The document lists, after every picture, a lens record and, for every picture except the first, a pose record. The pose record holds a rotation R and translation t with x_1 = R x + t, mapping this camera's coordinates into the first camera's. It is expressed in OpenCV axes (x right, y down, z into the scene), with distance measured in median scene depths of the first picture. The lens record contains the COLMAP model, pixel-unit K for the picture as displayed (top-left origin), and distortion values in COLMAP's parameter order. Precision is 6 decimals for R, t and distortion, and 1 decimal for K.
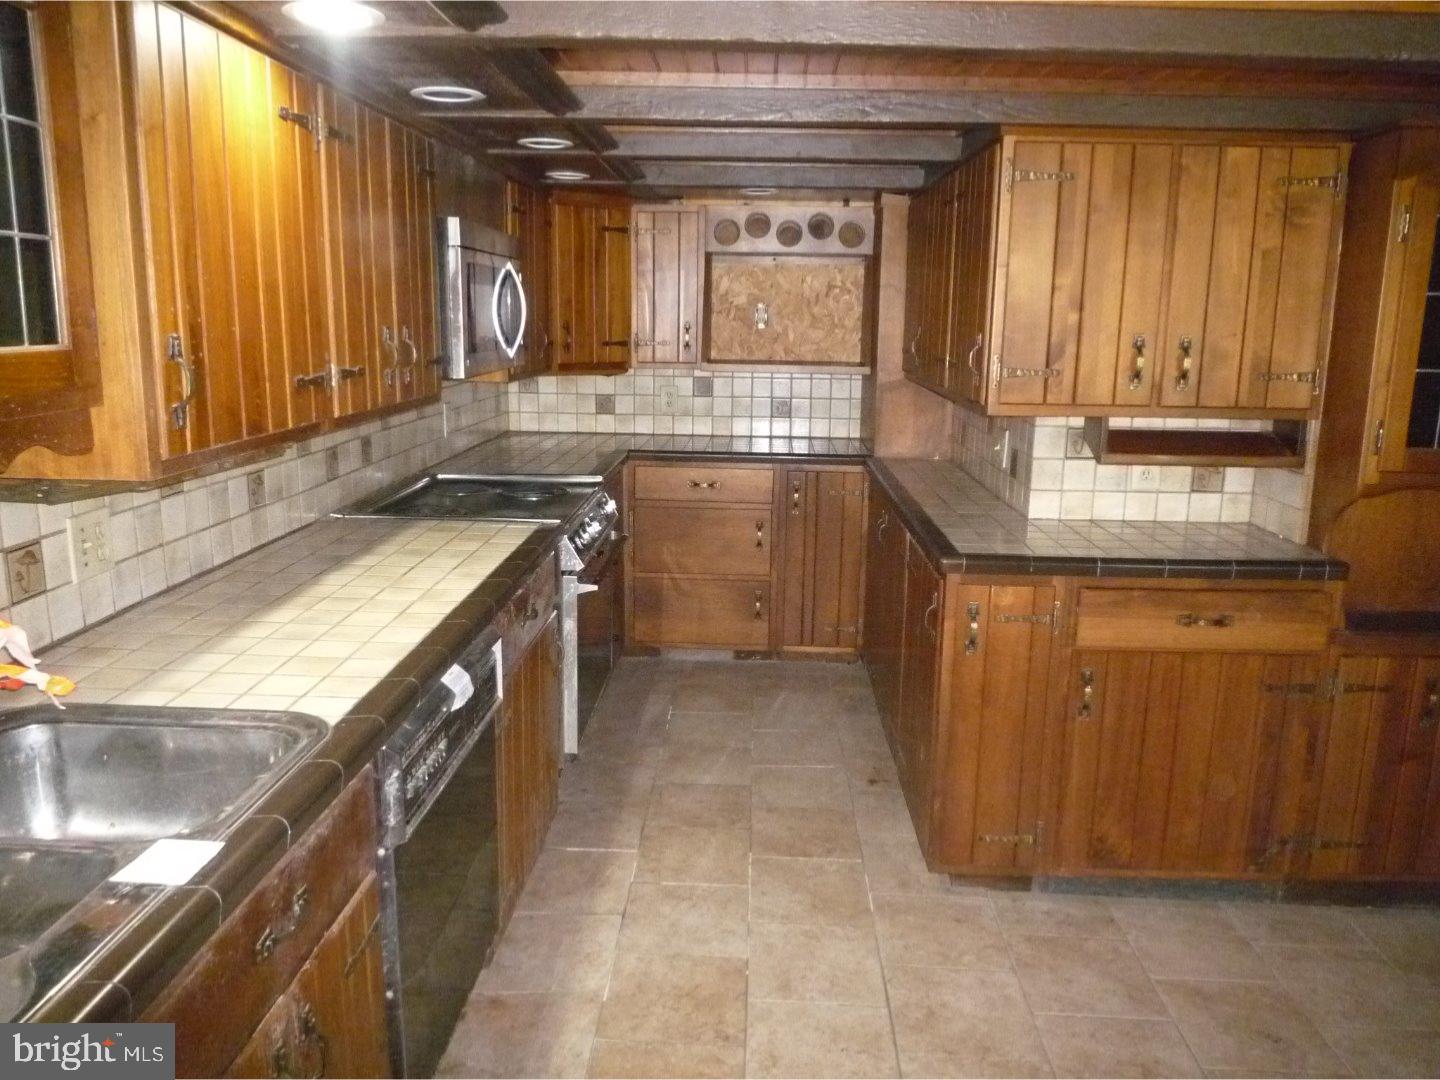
lens RADIAL K [[1081.4, 0, 727.3], [0, 1081.4, 531.2], [0, 0, 1]] dist [-0.002748, -0.035563]
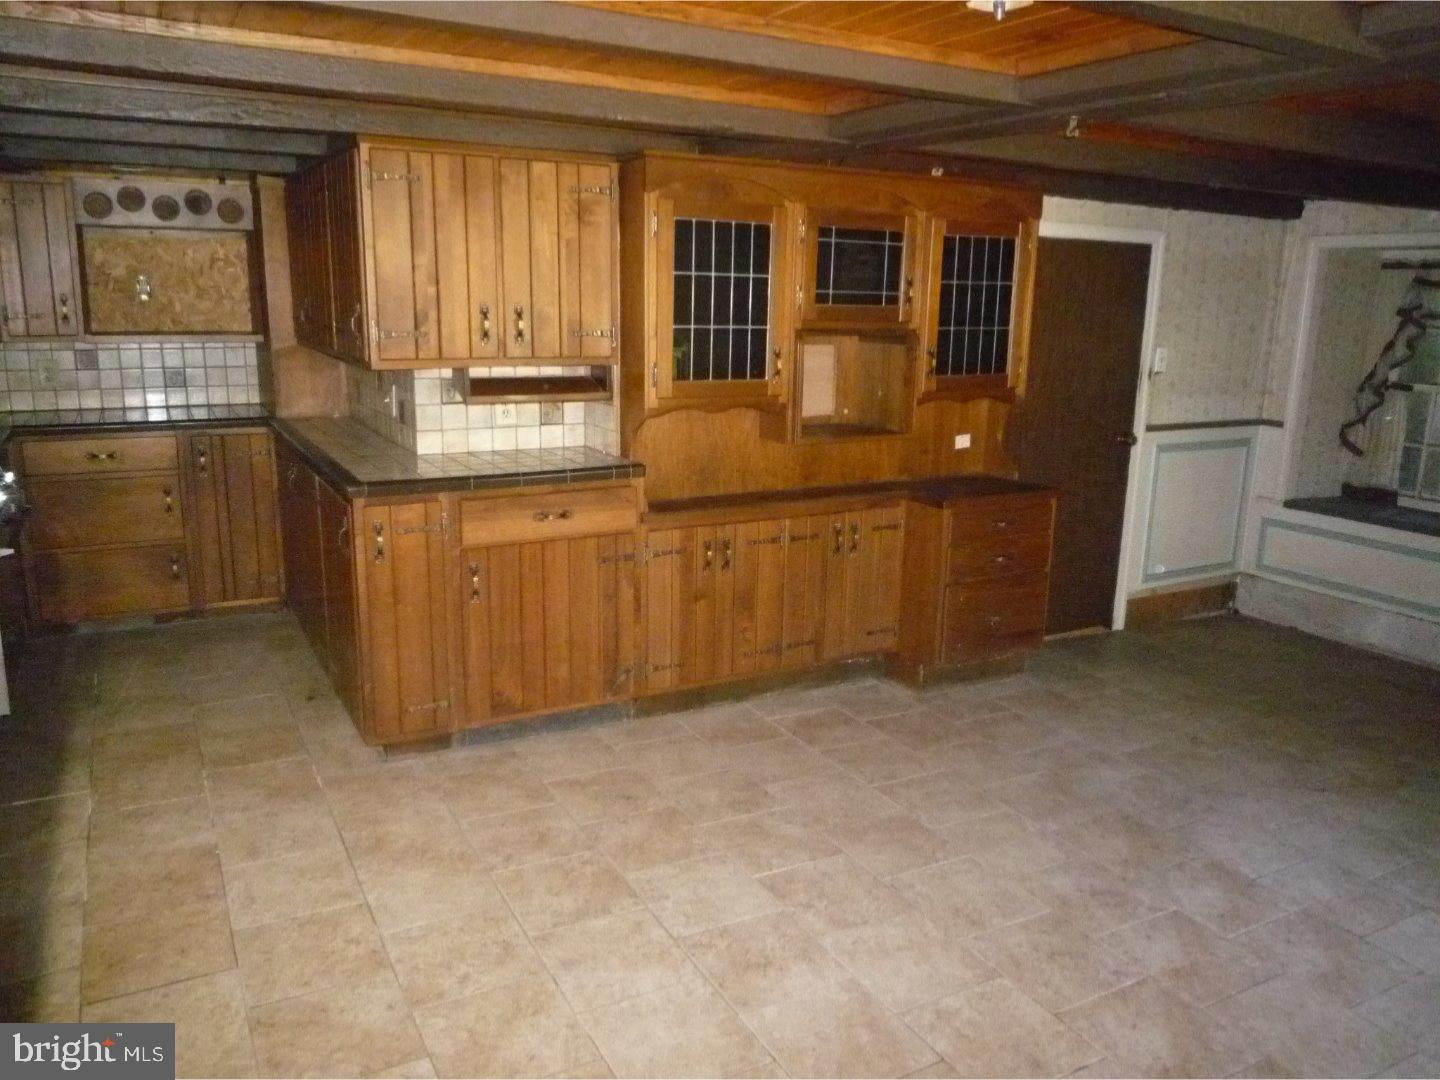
lens RADIAL K [[1081.4, 0, 728.5], [0, 1081.4, 540.8], [0, 0, 1]] dist [-0.002748, -0.035563]
pose [[0.860051, -0.112699, 0.497606, -0.044334], [0.095161, 0.993618, 0.060563, 0.050115], [-0.501256, -0.004734, 0.865286, -0.267220]]
